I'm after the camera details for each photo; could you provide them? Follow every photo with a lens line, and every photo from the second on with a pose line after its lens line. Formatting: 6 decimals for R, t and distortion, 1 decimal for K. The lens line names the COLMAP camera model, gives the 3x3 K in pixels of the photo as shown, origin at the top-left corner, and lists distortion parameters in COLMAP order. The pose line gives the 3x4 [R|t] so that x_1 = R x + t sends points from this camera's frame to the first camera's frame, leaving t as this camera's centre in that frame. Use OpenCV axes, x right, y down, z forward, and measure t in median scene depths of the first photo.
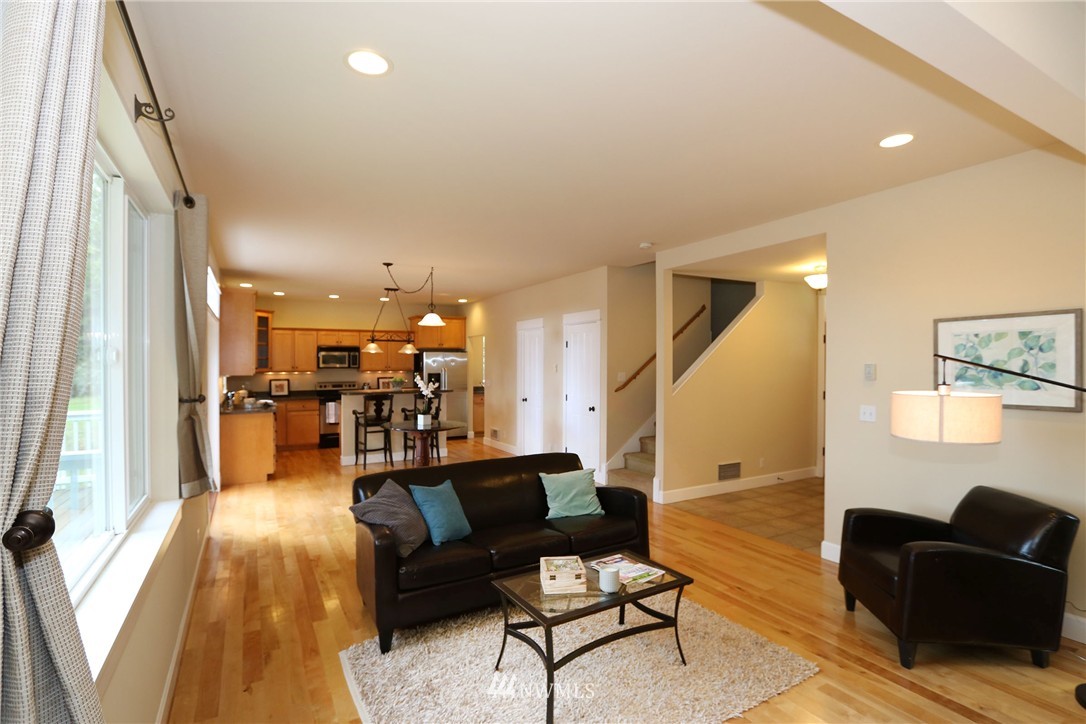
lens RADIAL K [[527.1, 0, 543.0], [0, 527.1, 362.0], [0, 0, 1]] dist [-0.021800, 0.000370]
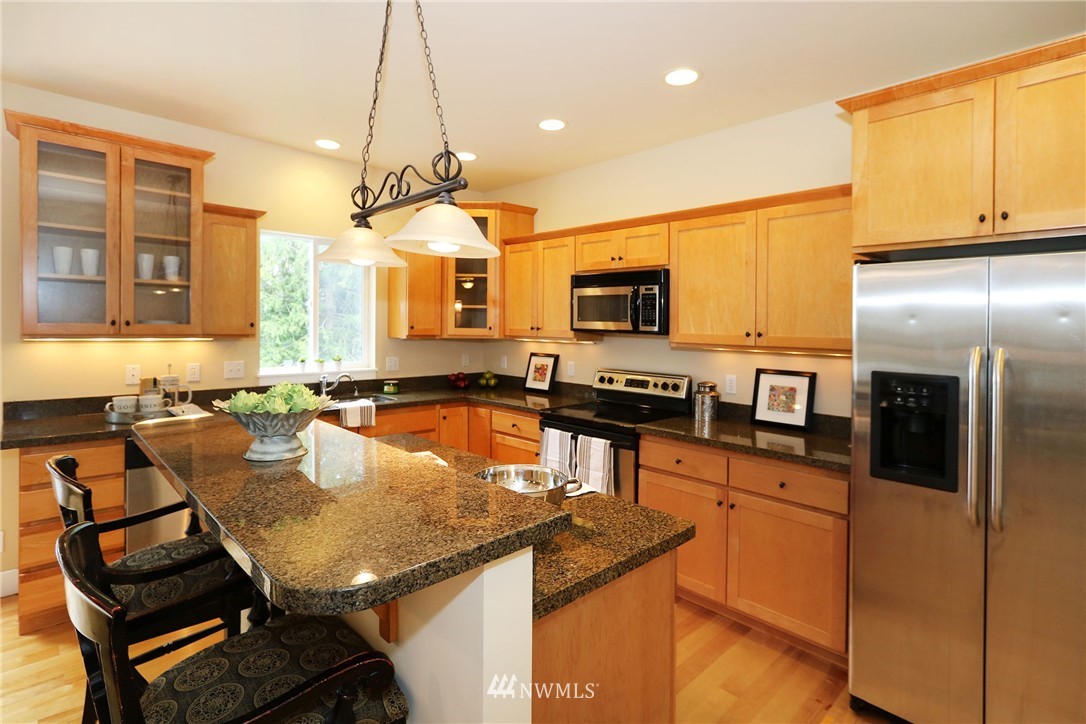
lens RADIAL K [[525.0, 0, 525.7], [0, 525.0, 320.0], [0, 0, 1]] dist [0.000331, -0.000498]
pose [[0.238560, 0.001399, -0.971127, -0.070753], [-0.014001, 0.999900, -0.001999, 0.005124], [0.971027, 0.014073, 0.238556, 0.980068]]
